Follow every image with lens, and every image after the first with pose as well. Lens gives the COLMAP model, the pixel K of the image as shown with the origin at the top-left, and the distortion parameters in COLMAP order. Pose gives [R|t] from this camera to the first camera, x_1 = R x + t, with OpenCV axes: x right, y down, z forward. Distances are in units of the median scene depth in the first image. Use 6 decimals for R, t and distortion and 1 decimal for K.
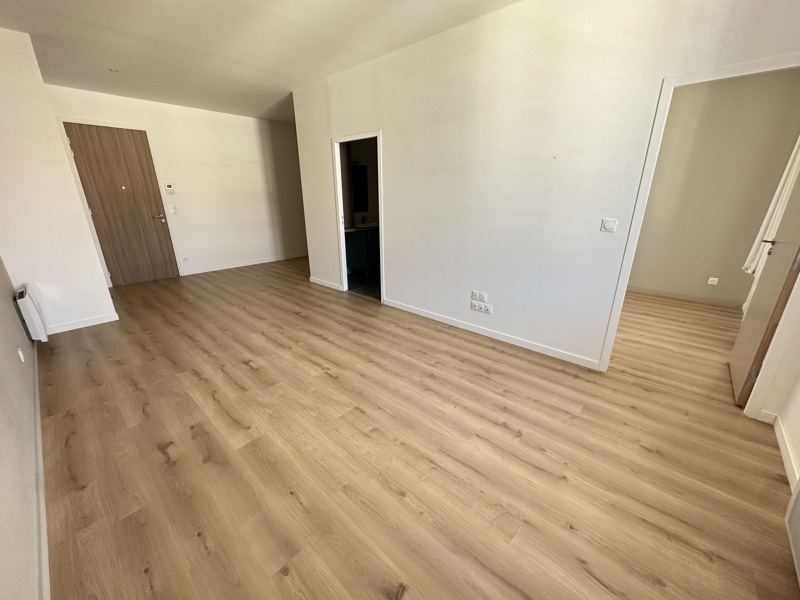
lens RADIAL K [[322.6, 0, 400.0], [0, 322.6, 300.0], [0, 0, 1]] dist [-0.003755, 0.000120]
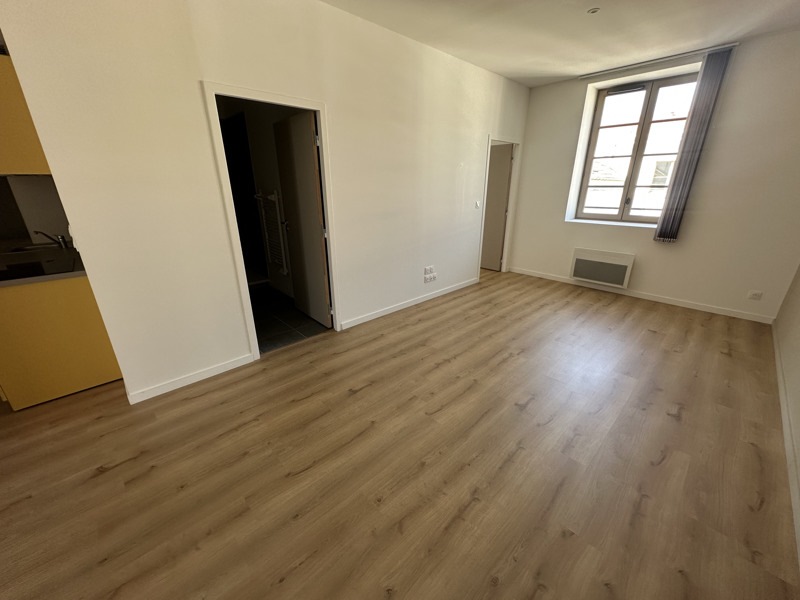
lens RADIAL K [[322.6, 0, 400.0], [0, 322.6, 300.0], [0, 0, 1]] dist [-0.003755, 0.000120]
pose [[0.065743, -0.333092, 0.940600, -1.052719], [0.318975, 0.900194, 0.296488, -0.337188], [-0.945480, 0.280536, 0.165429, 0.988462]]
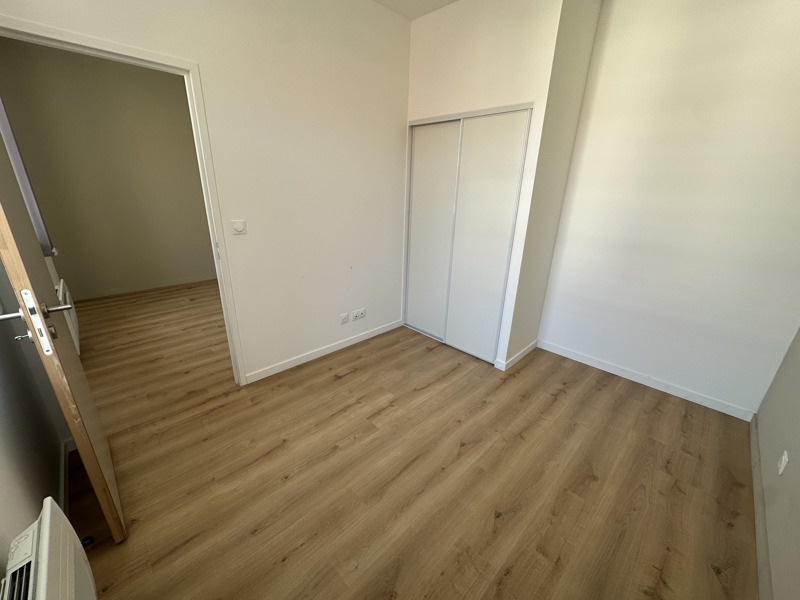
lens RADIAL K [[316.2, 0, 400.0], [0, 316.2, 300.0], [0, 0, 1]] dist [-0.020446, 0.000218]
pose [[-0.055426, 0.330691, -0.942110, 1.197469], [-0.347915, 0.878028, 0.328666, -0.389072], [0.935886, 0.345991, 0.066387, 1.119295]]
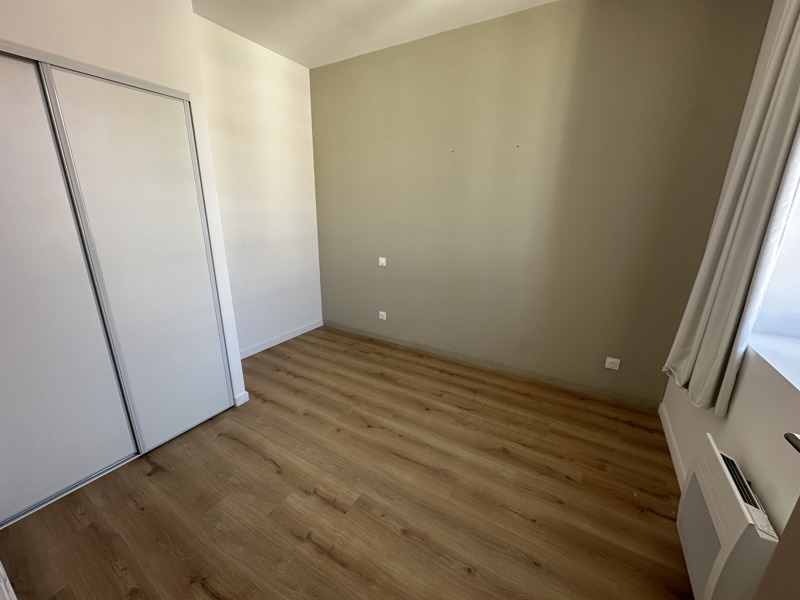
lens RADIAL K [[316.2, 0, 400.0], [0, 316.2, 300.0], [0, 0, 1]] dist [-0.020446, 0.000218]
pose [[0.980693, -0.043598, 0.190631, 0.640537], [0.052142, 0.997837, -0.040033, -0.222154], [-0.188473, 0.049200, 0.980845, 0.664329]]
